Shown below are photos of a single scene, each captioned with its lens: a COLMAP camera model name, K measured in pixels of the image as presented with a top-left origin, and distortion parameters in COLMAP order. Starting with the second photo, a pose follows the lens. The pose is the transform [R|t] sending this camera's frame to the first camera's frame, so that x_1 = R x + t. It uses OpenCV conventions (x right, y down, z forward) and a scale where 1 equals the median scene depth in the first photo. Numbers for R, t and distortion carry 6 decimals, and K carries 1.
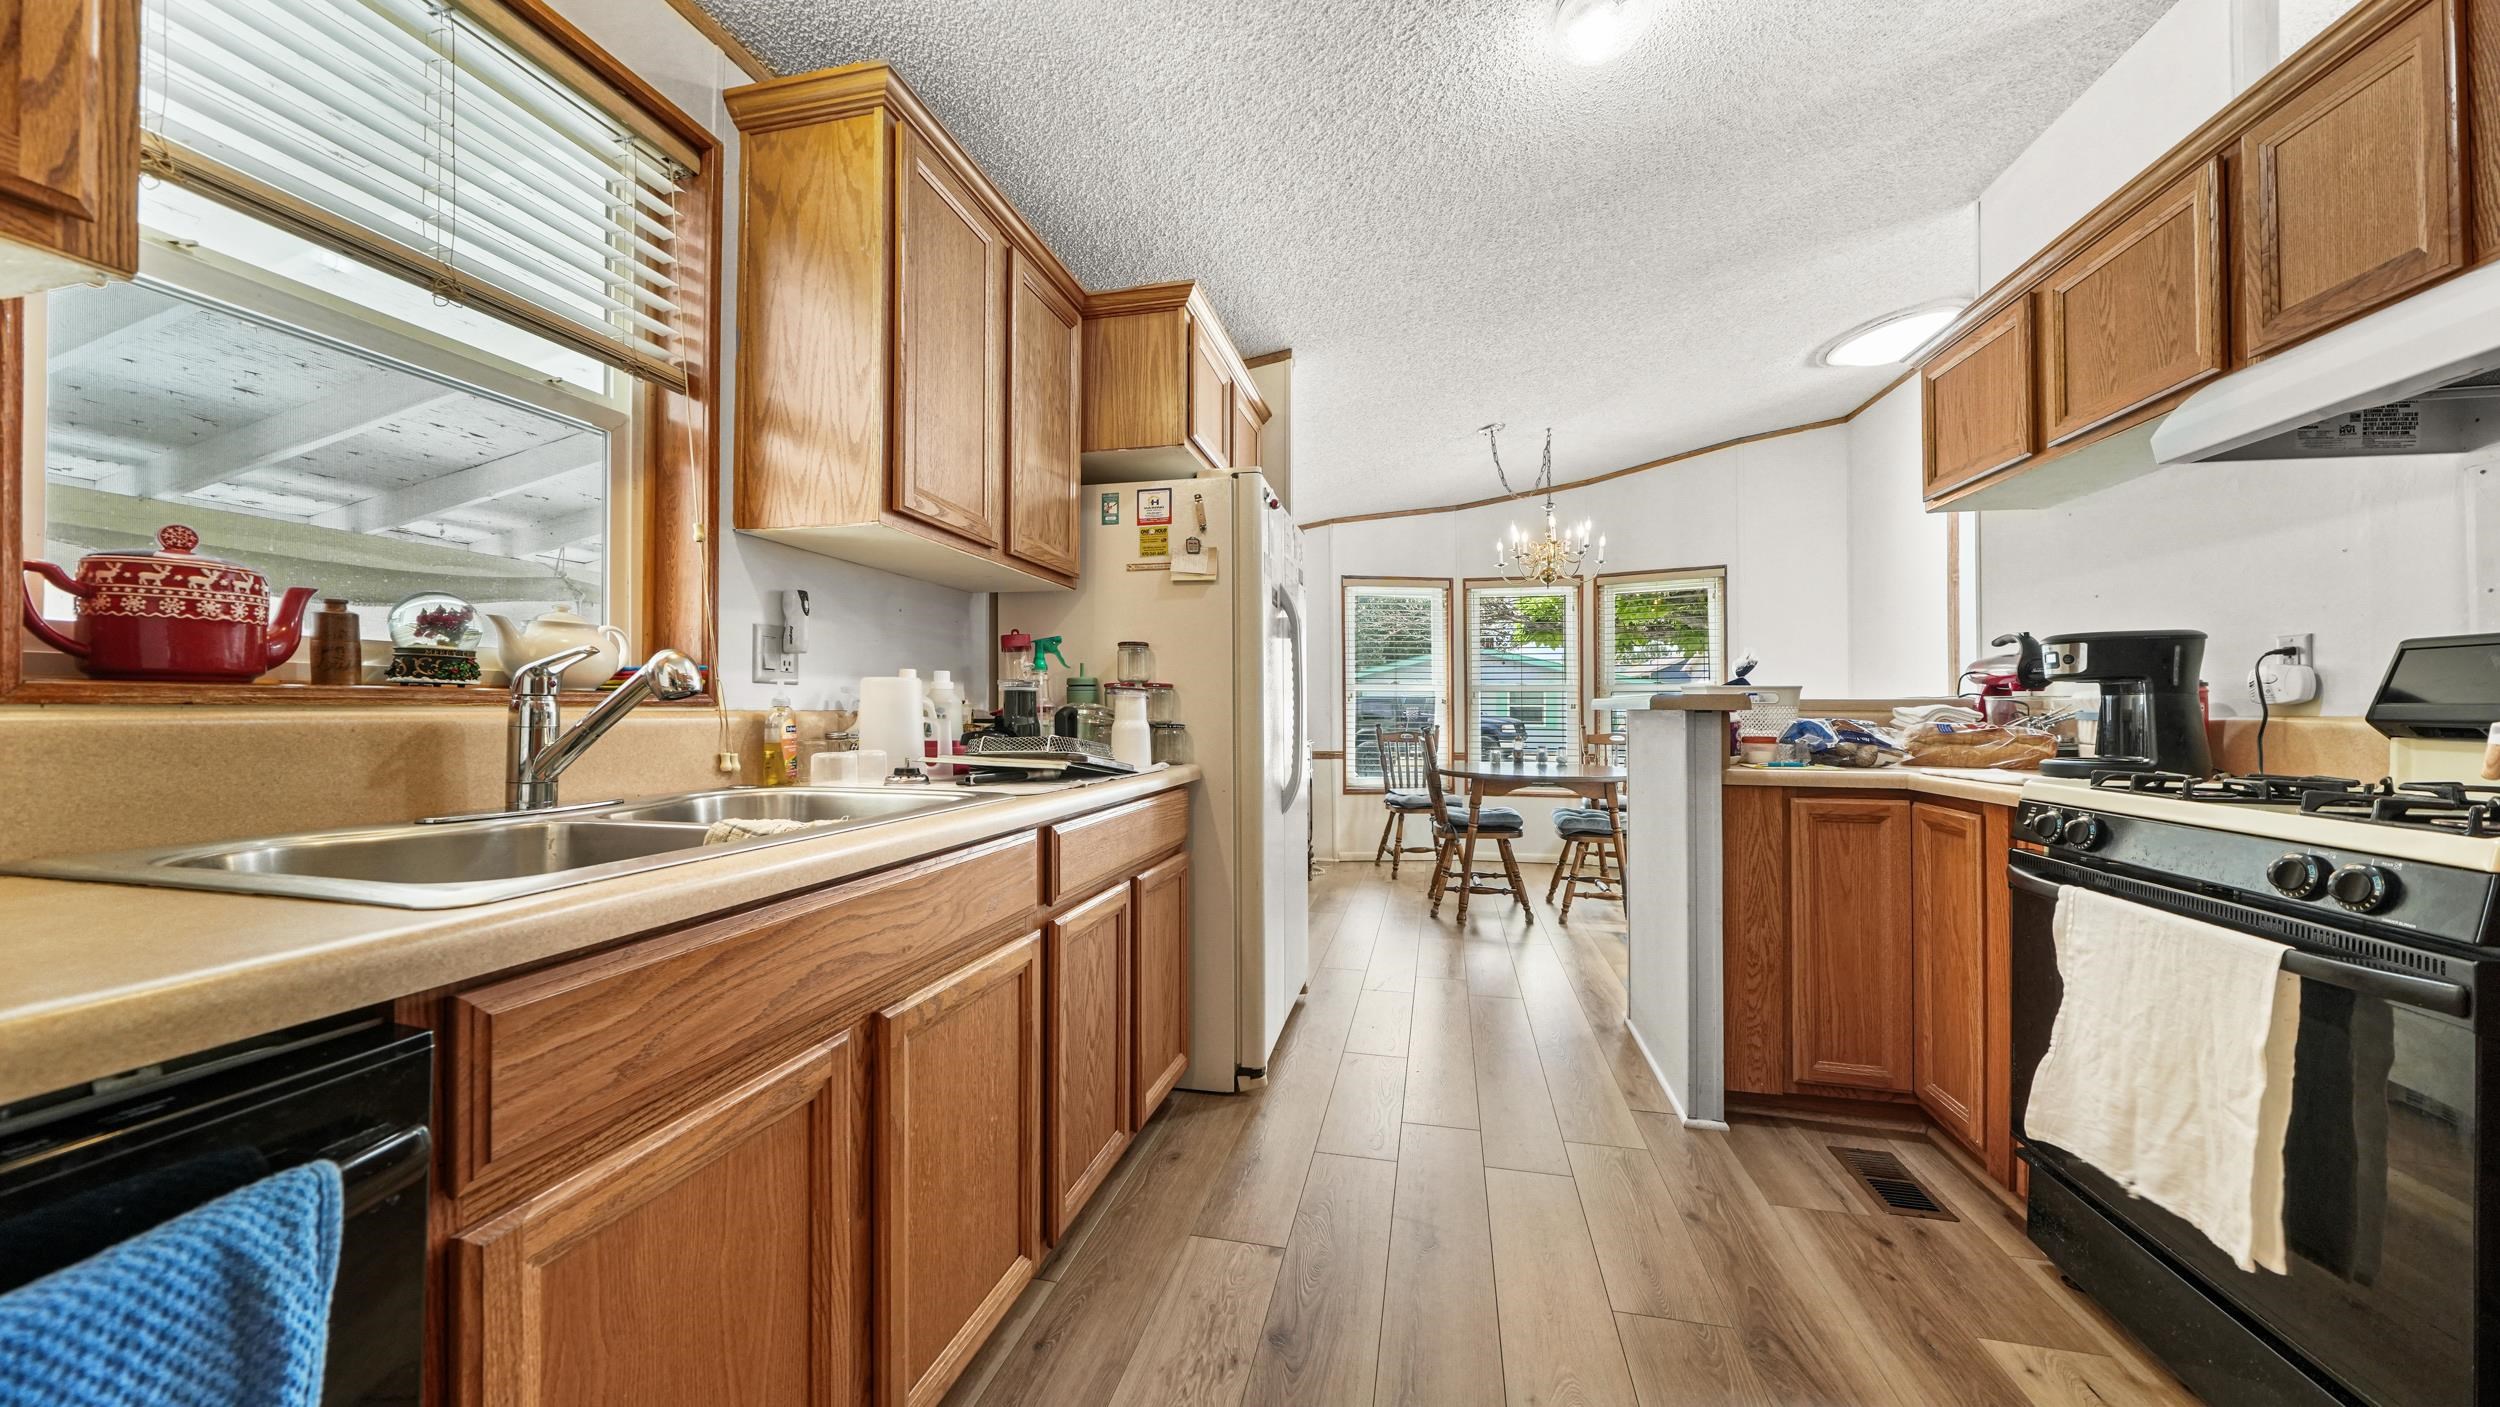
lens RADIAL K [[835.5, 0, 1250.0], [0, 835.5, 711.6], [0, 0, 1]] dist [-0.000639, -0.000007]
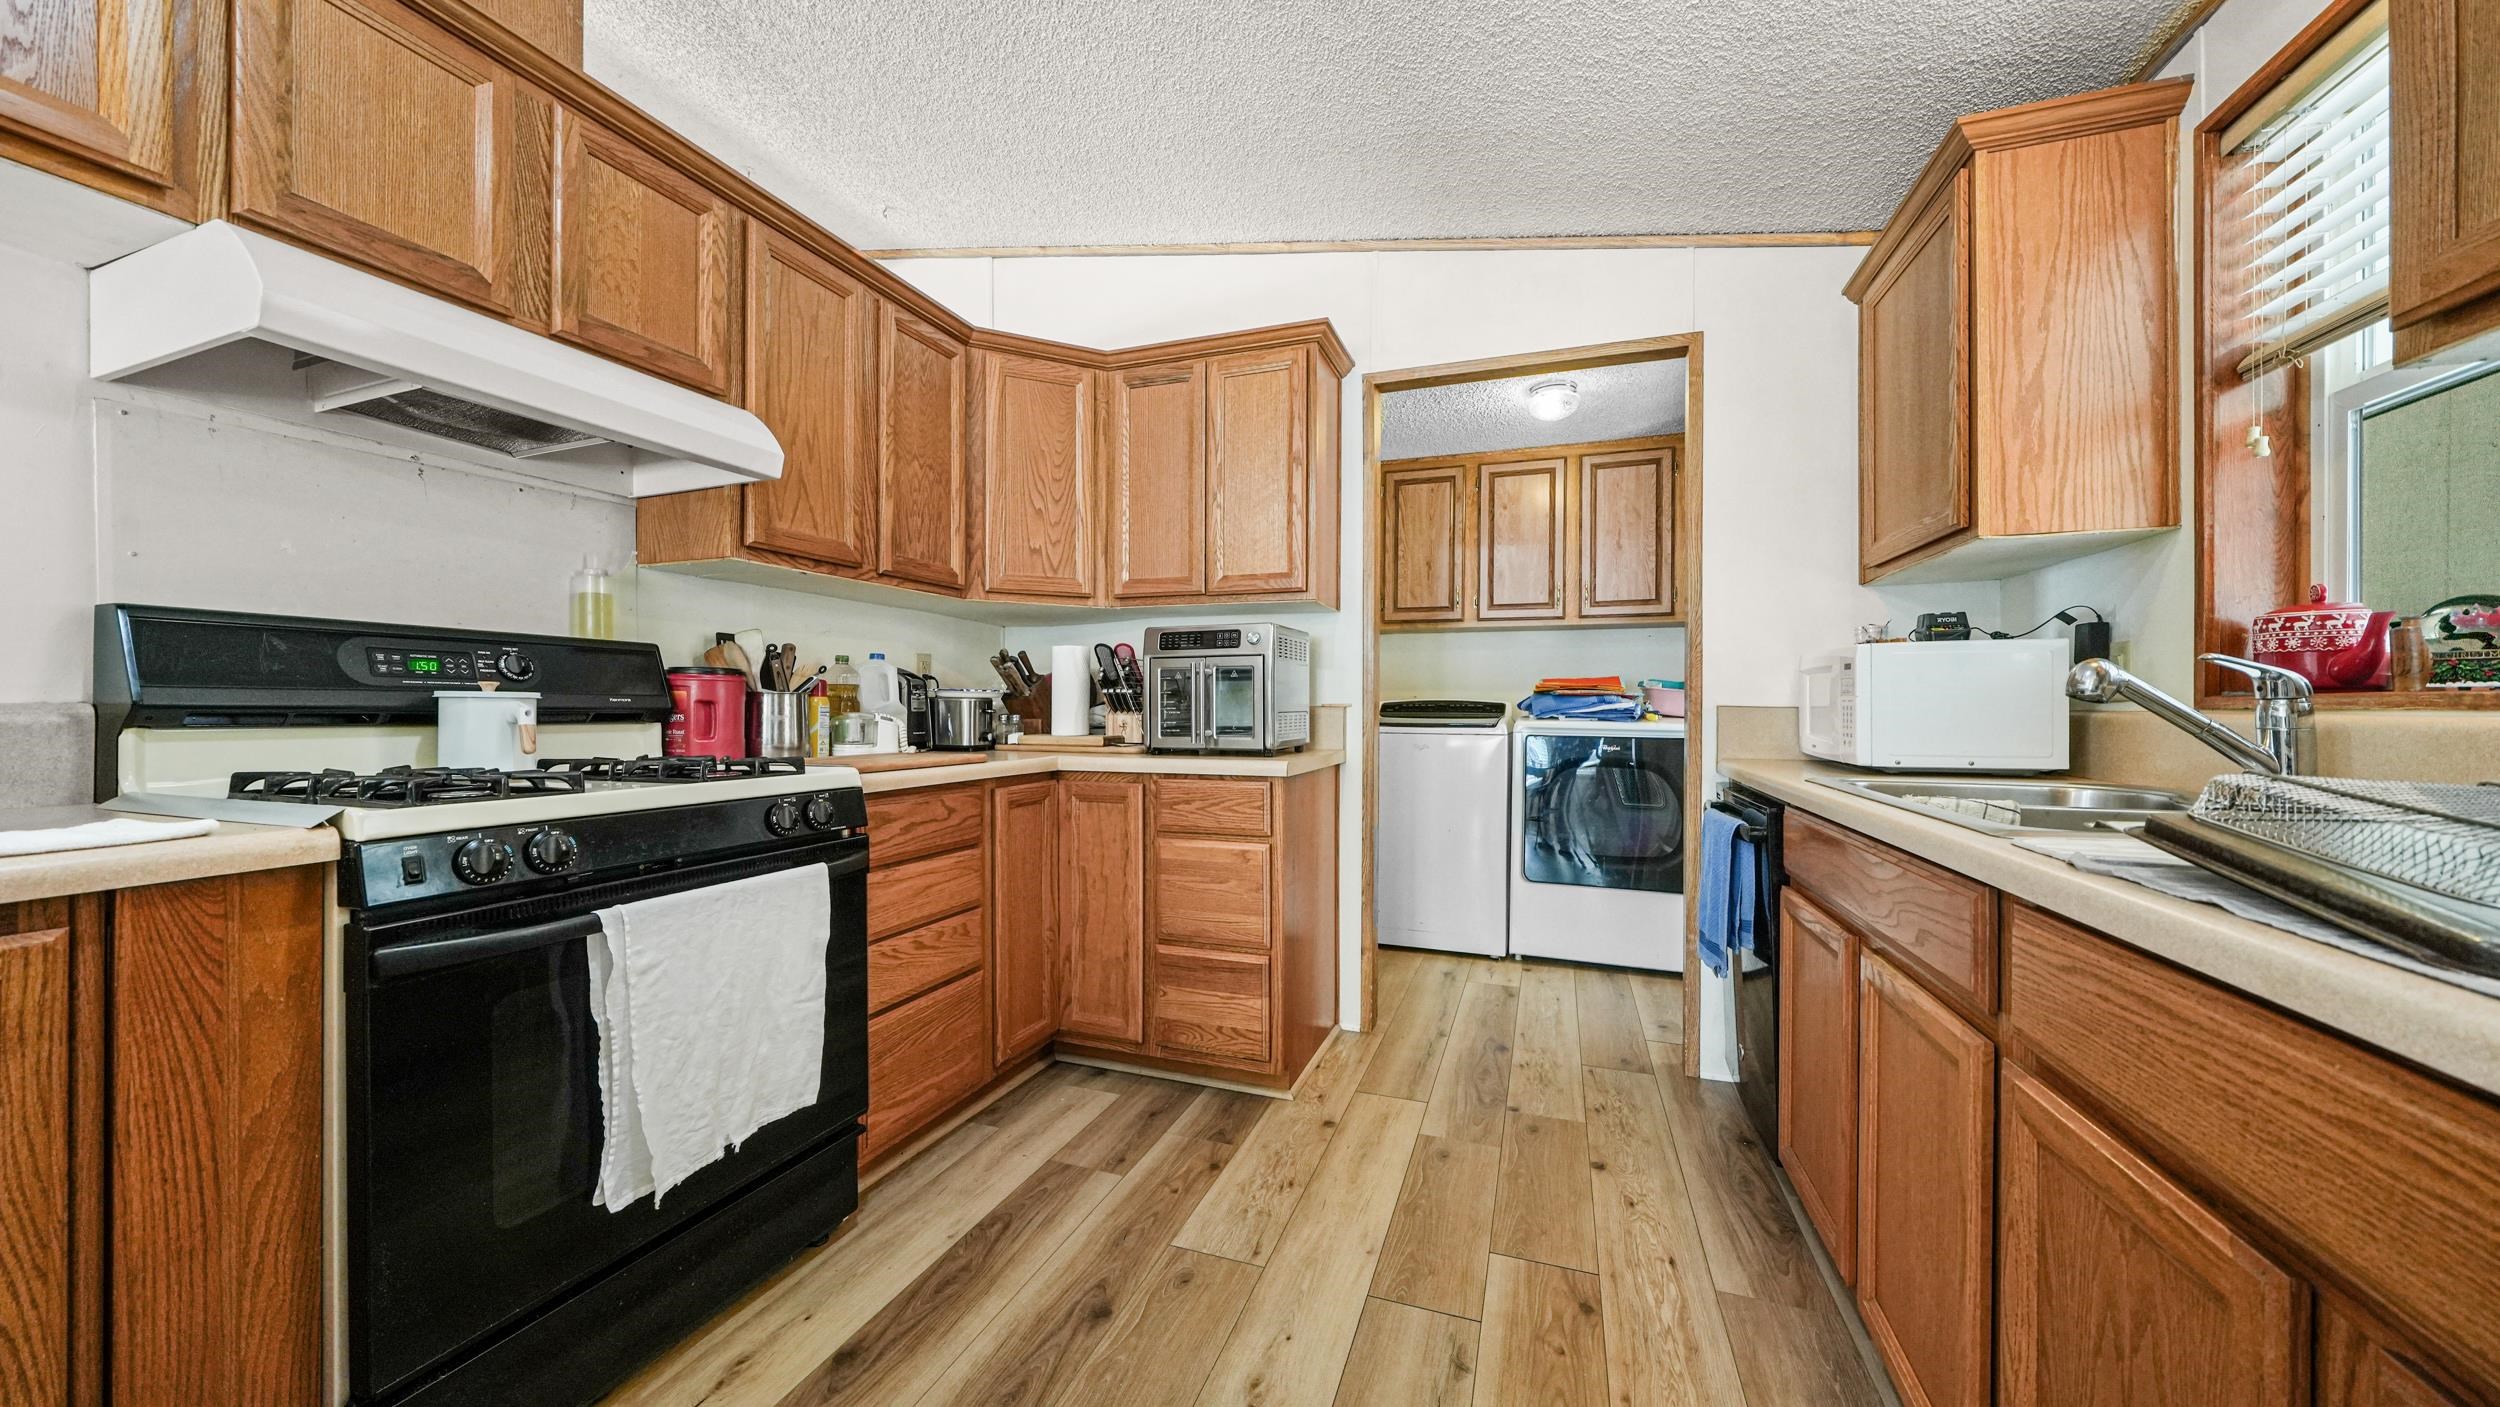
lens RADIAL K [[870.5, 0, 1216.8], [0, 870.5, 719.2], [0, 0, 1]] dist [-0.000967, -0.000079]
pose [[-0.988824, -0.010174, 0.148743, 0.322940], [-0.008926, 0.999919, 0.009055, 0.008838], [-0.148823, 0.007626, -0.988834, 2.235754]]
